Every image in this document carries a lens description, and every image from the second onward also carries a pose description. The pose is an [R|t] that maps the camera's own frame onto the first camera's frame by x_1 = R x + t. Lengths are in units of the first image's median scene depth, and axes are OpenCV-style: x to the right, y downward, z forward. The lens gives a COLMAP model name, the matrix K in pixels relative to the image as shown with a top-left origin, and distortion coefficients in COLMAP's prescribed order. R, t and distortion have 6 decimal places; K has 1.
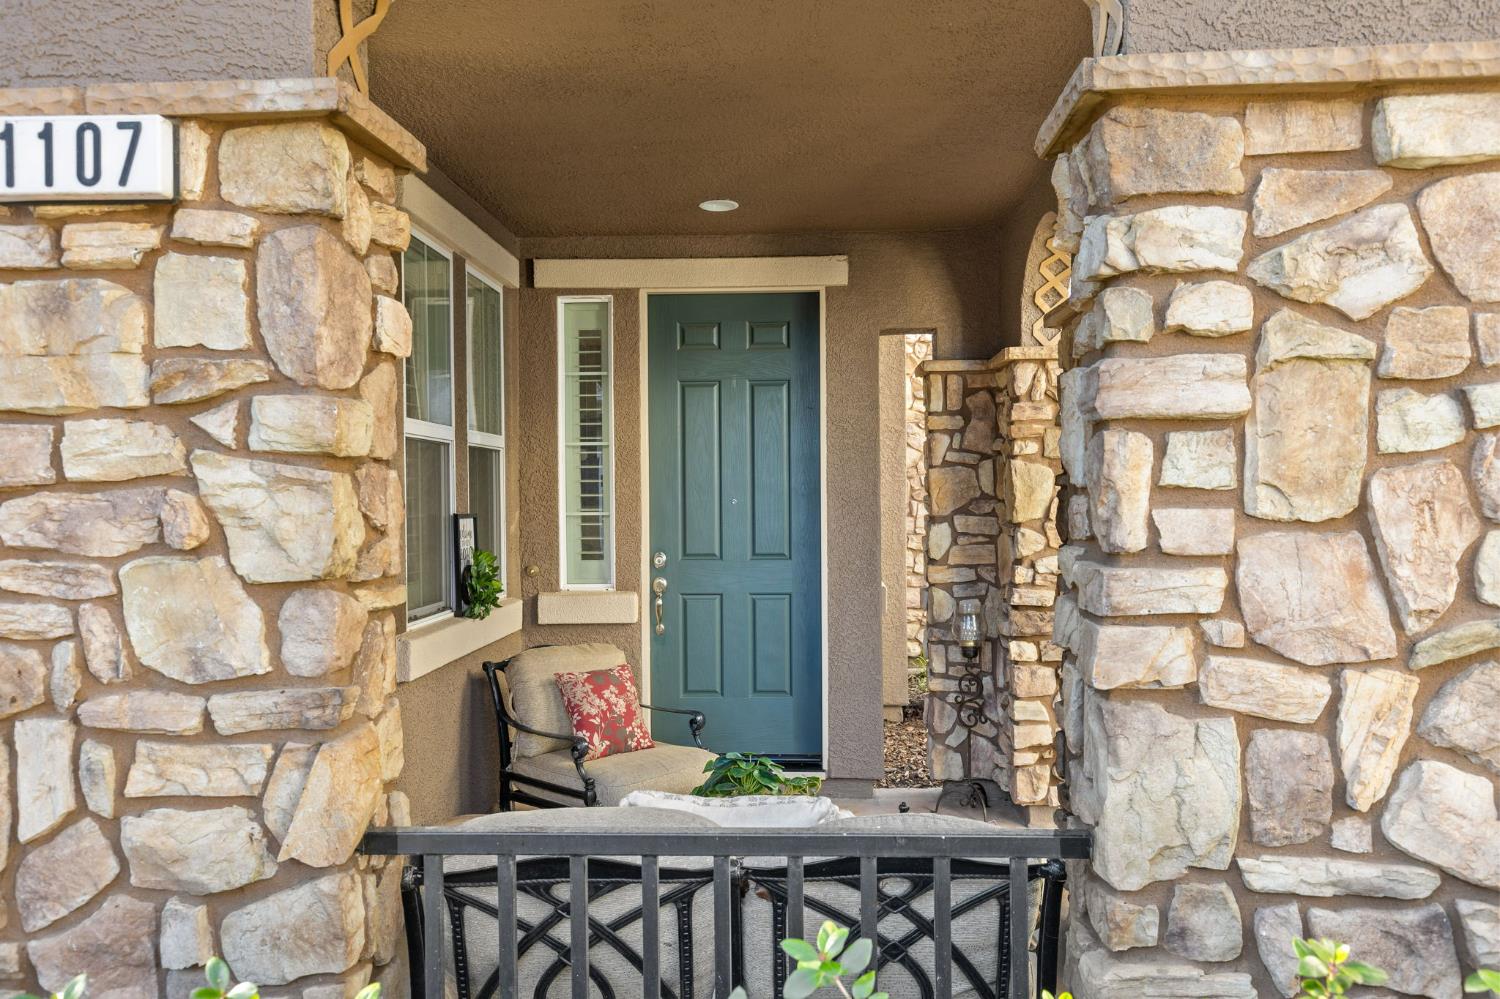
lens RADIAL K [[1194.7, 0, 750.0], [0, 1194.7, 499.5], [0, 0, 1]] dist [-0.004857, -0.001244]
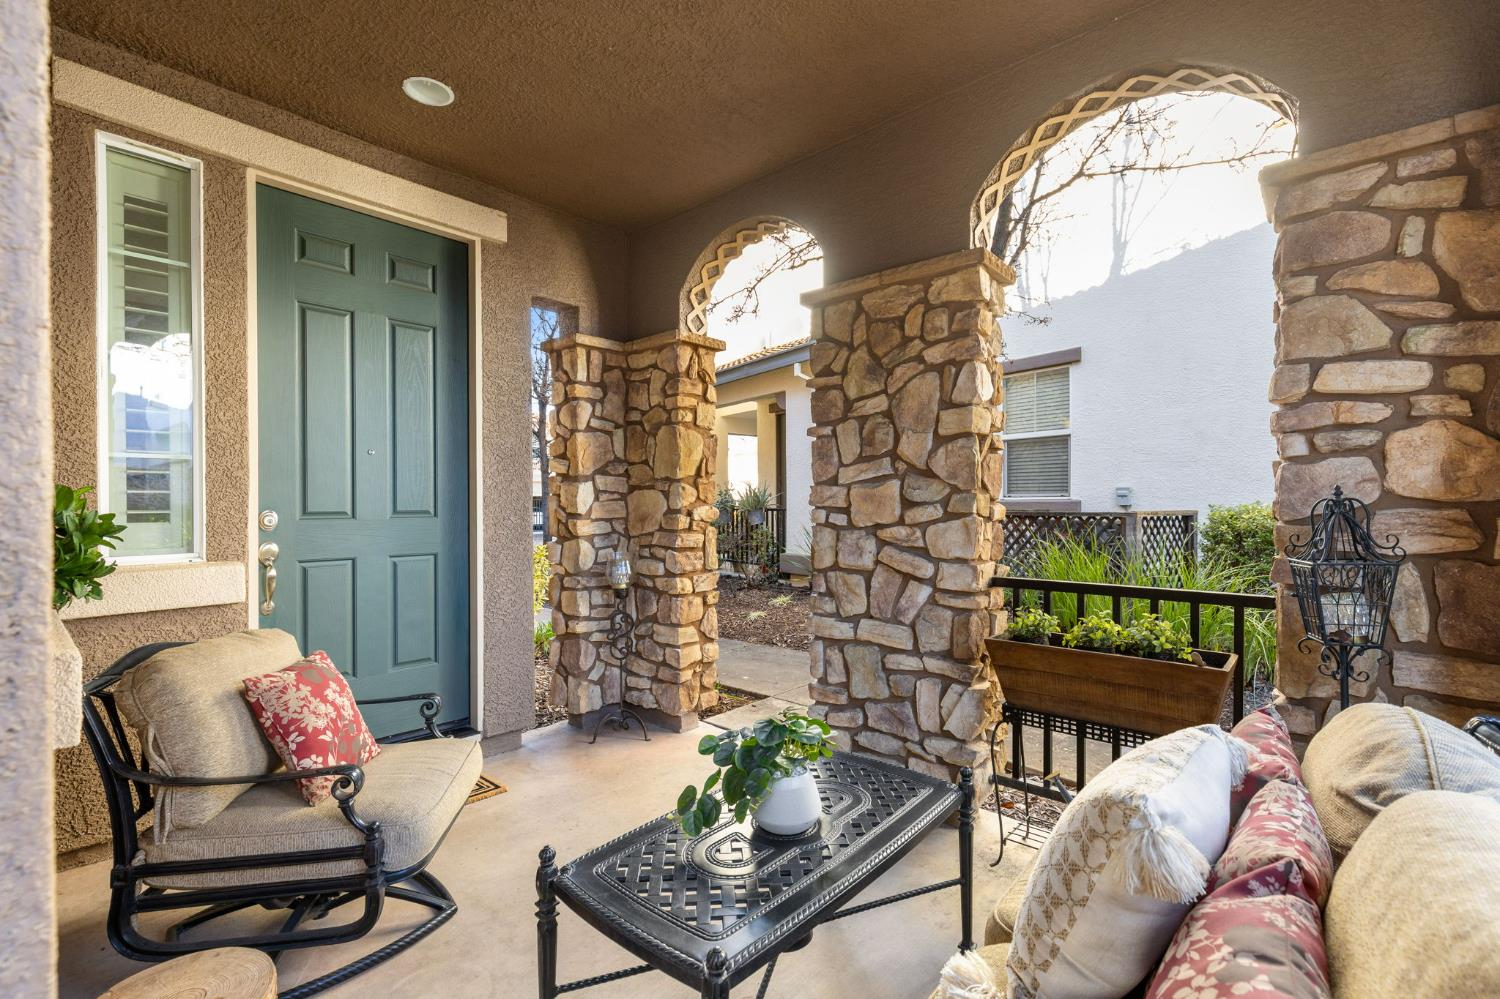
lens RADIAL K [[681.1, 0, 745.7], [0, 681.1, 510.1], [0, 0, 1]] dist [0.002420, -0.000258]
pose [[0.599558, 0.001926, 0.800329, -0.260404], [0.008891, 0.999919, -0.009066, 0.053642], [-0.800282, 0.012551, 0.599492, 0.500268]]
